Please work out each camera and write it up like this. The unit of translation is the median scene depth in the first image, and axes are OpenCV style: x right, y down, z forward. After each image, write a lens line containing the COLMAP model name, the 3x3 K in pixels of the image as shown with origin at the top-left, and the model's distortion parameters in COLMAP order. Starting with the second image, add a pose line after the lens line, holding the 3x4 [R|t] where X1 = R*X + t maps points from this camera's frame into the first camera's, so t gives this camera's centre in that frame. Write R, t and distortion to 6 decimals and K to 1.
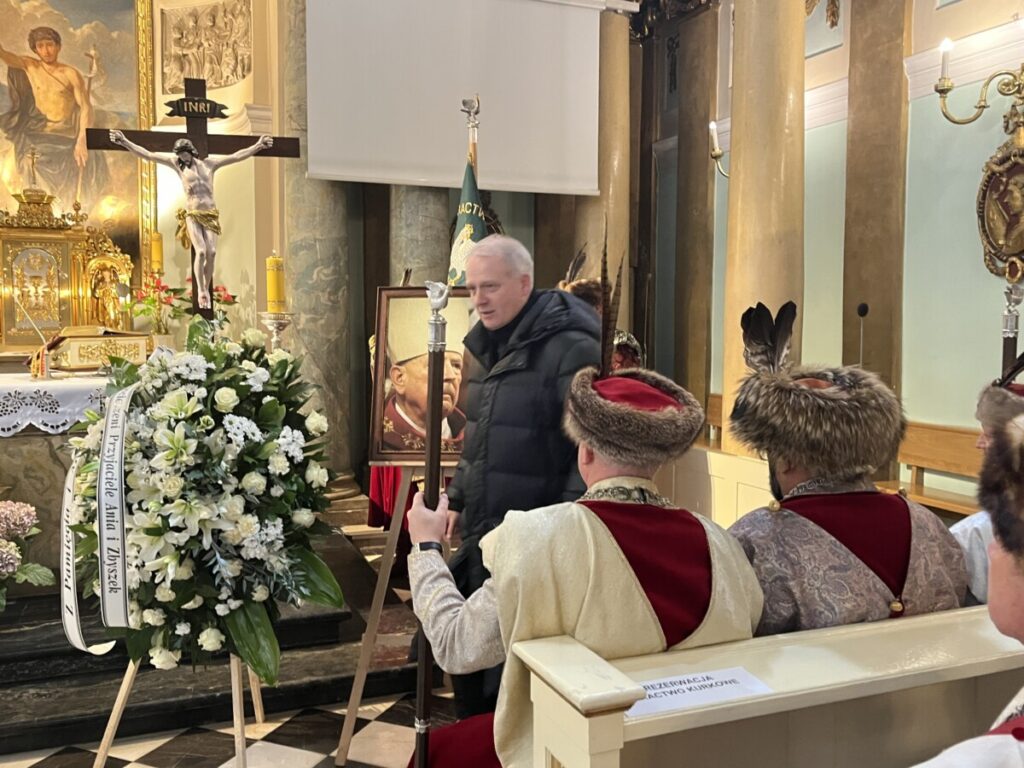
lens RADIAL K [[920.9, 0, 512.0], [0, 920.9, 384.0], [0, 0, 1]] dist [0.059620, -0.068552]
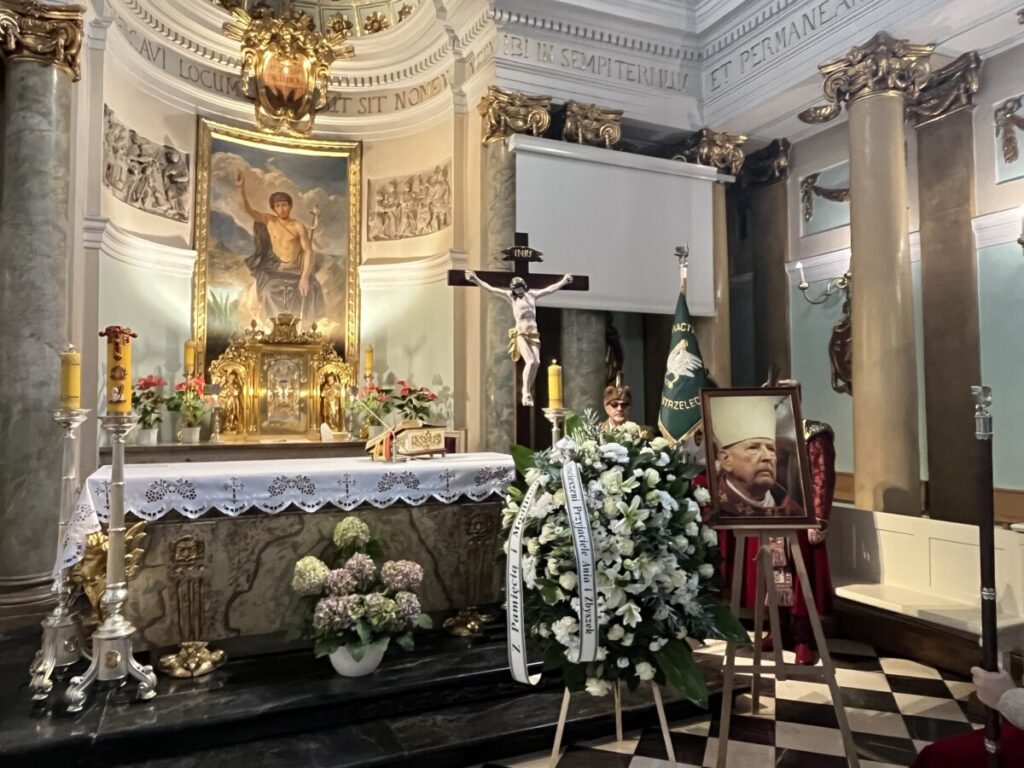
lens RADIAL K [[729.2, 0, 512.0], [0, 729.2, 384.0], [0, 0, 1]] dist [-0.002483, -0.002690]
pose [[0.999276, -0.005195, 0.037688, -0.254288], [0.009125, 0.994443, -0.104878, -0.003837], [-0.036933, 0.105146, 0.993771, -0.004544]]
